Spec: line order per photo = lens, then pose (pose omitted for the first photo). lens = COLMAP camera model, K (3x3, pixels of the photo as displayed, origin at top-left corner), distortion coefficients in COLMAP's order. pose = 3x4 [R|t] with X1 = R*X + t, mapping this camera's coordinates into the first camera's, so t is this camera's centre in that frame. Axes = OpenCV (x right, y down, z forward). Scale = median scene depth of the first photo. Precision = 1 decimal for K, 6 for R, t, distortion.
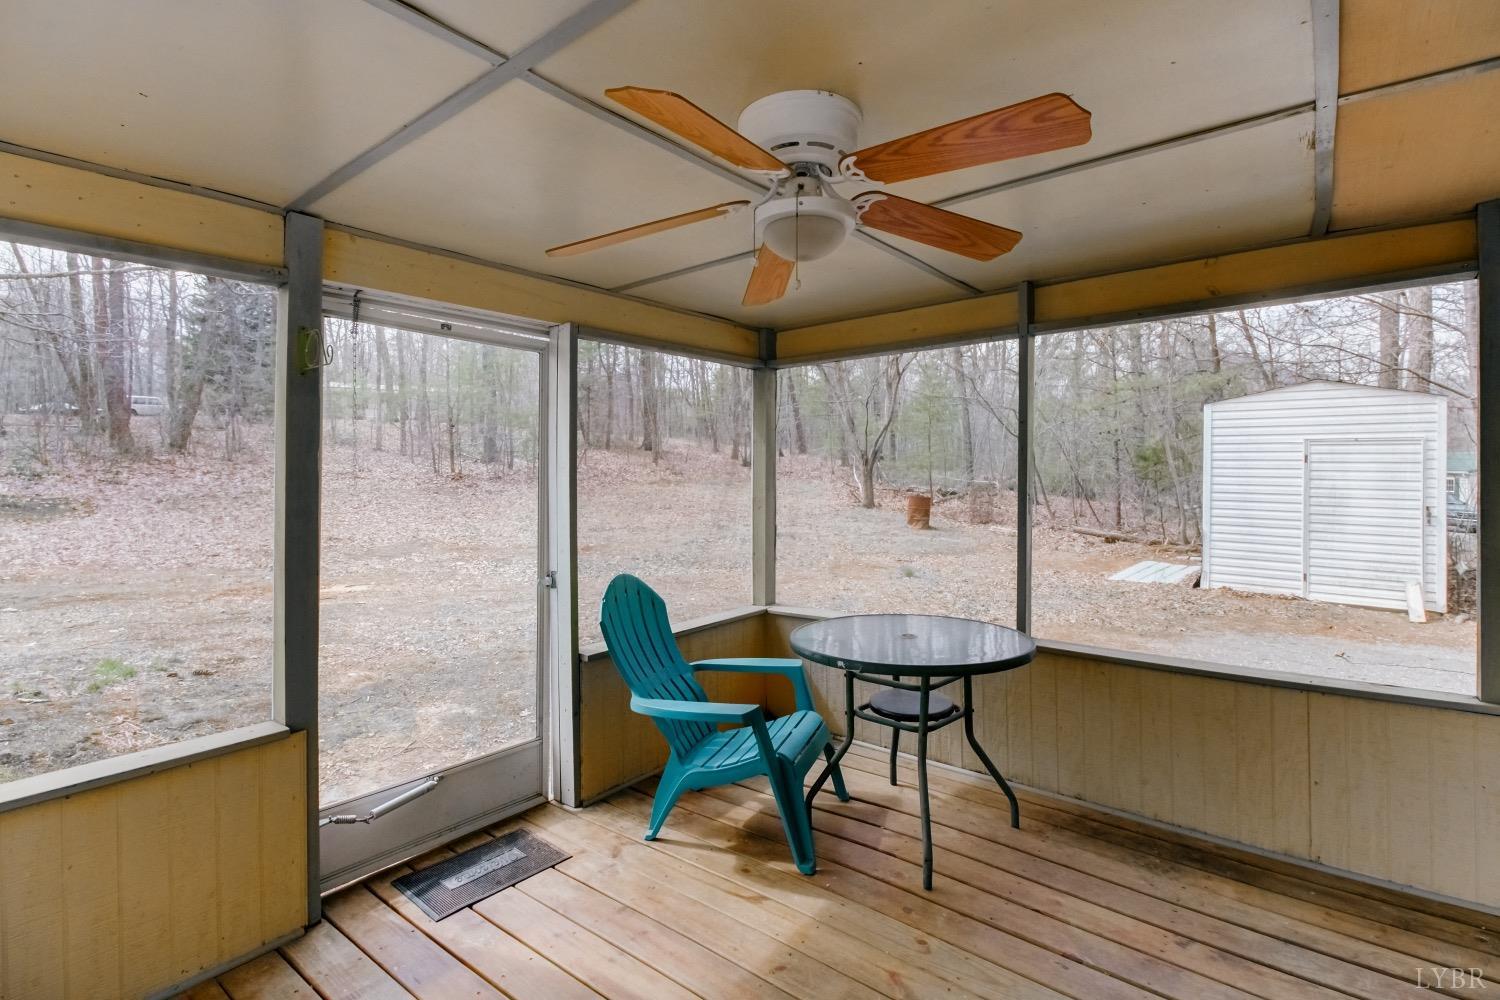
lens RADIAL K [[717.2, 0, 755.3], [0, 717.2, 468.0], [0, 0, 1]] dist [0.002219, 0.000046]
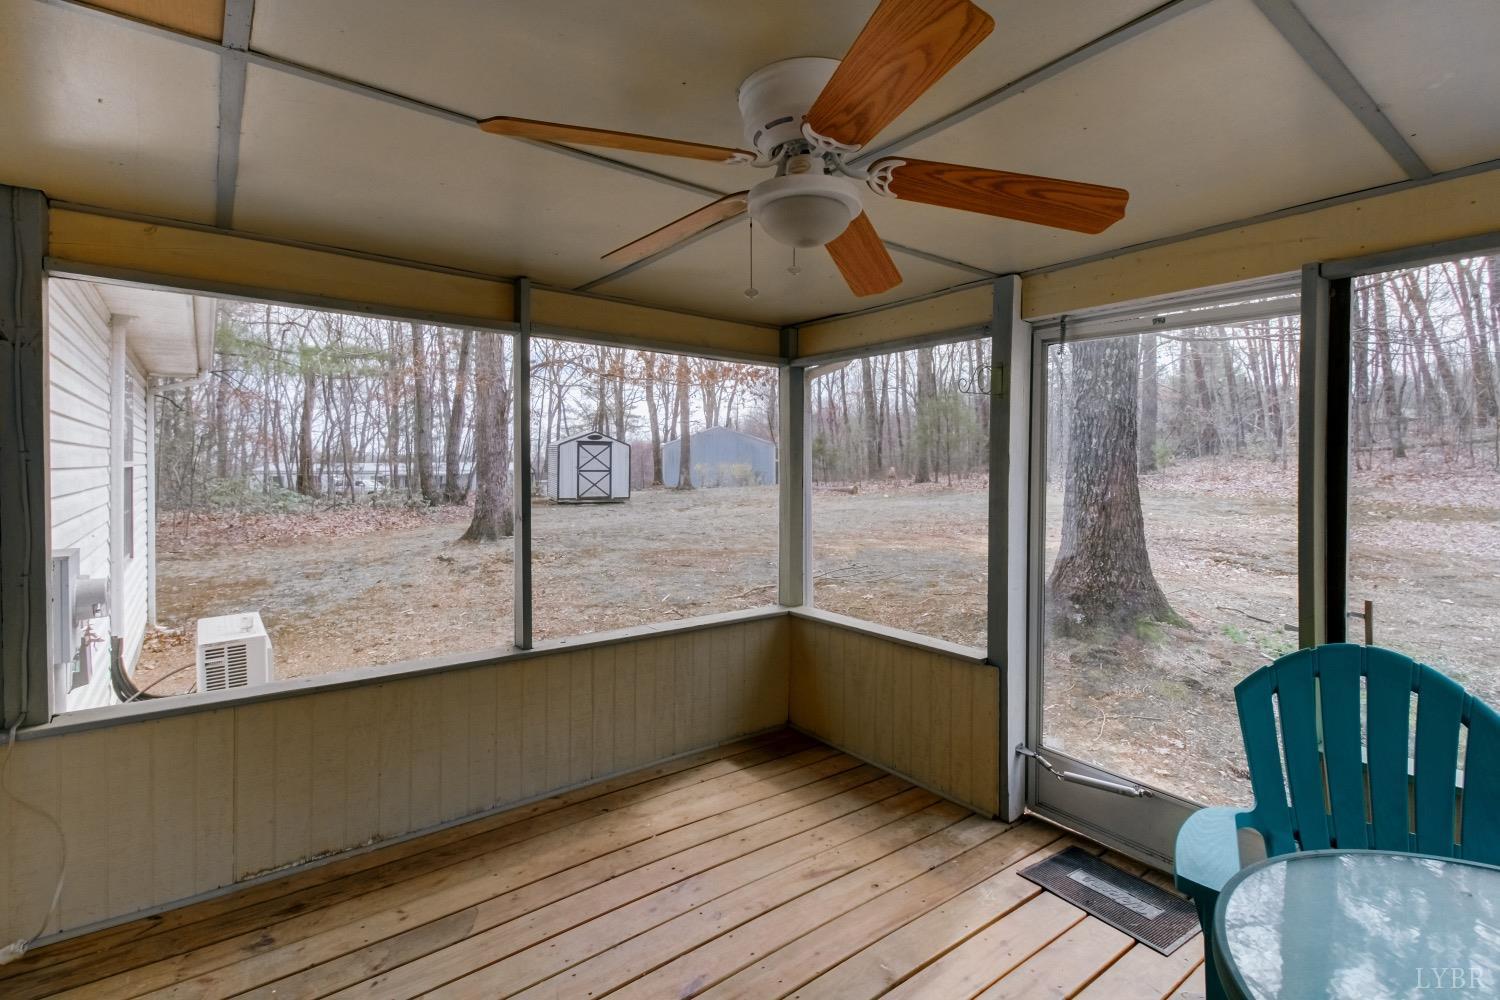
lens RADIAL K [[717.2, 0, 771.4], [0, 717.2, 462.2], [0, 0, 1]] dist [0.002219, 0.000046]
pose [[-0.240526, -0.001973, -0.970641, 0.750795], [-0.005008, 0.999987, -0.000791, -0.009288], [0.970630, 0.004671, -0.240532, 0.905846]]
